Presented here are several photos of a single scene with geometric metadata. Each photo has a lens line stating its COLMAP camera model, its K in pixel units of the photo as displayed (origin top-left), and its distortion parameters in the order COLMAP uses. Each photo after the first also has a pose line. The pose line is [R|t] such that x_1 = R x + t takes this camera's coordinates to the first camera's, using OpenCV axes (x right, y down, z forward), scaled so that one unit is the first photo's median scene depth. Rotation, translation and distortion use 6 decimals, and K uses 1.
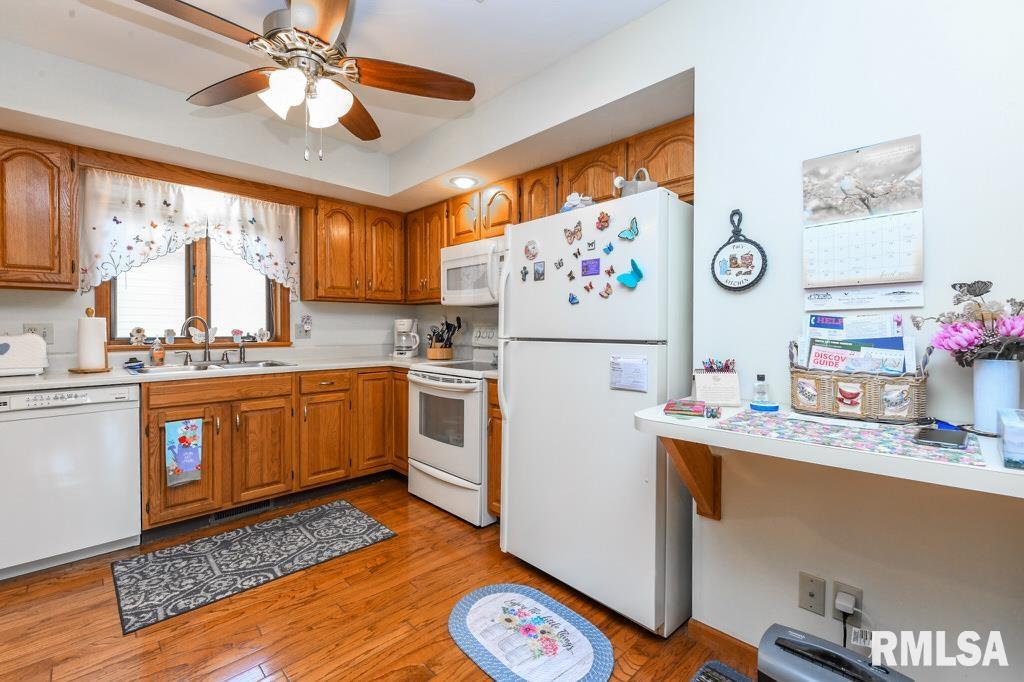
lens RADIAL K [[448.2, 0, 513.0], [0, 448.2, 331.0], [0, 0, 1]] dist [-0.000780, -0.000804]
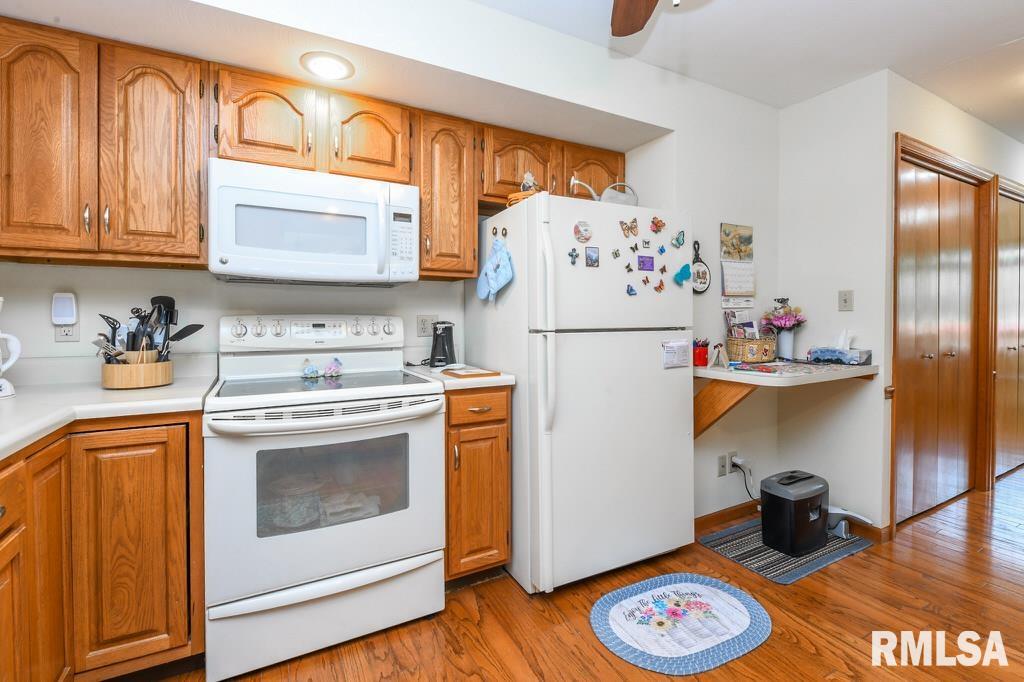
lens RADIAL K [[433.8, 0, 510.5], [0, 433.8, 322.9], [0, 0, 1]] dist [-0.002340, -0.000397]
pose [[0.293563, -0.012664, 0.955856, -0.718092], [0.008168, 0.999909, 0.010739, -0.006346], [-0.955905, 0.004655, 0.293639, 0.755795]]
